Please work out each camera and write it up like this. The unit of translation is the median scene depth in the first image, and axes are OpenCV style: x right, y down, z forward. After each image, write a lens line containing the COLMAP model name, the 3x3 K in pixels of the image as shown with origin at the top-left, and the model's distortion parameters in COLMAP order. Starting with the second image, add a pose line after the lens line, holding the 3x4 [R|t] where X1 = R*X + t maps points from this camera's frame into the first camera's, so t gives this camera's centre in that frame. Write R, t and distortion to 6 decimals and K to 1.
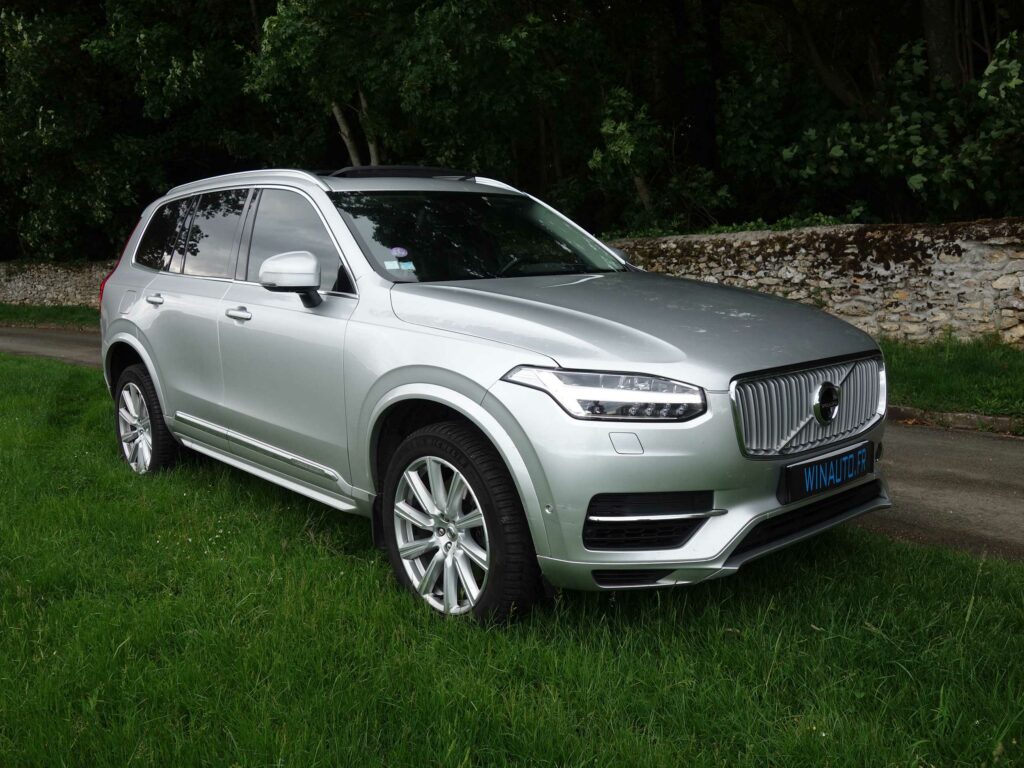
lens RADIAL K [[921.8, 0, 512.0], [0, 921.8, 384.0], [0, 0, 1]] dist [0.002775, -0.018676]
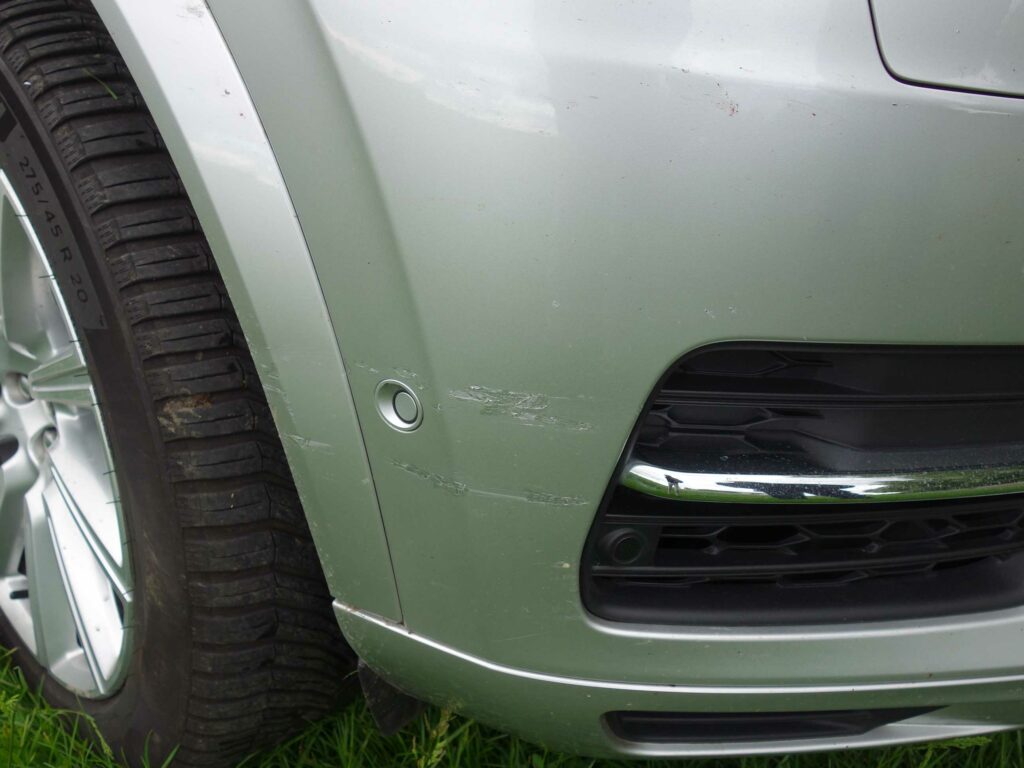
lens RADIAL K [[921.8, 0, 512.0], [0, 921.8, 384.0], [0, 0, 1]] dist [0.002775, -0.018676]
pose [[0.990856, 0.050874, 0.124966, 0.037976], [-0.083158, 0.959630, 0.268692, 0.081531], [-0.106252, -0.276627, 0.955085, 0.807446]]
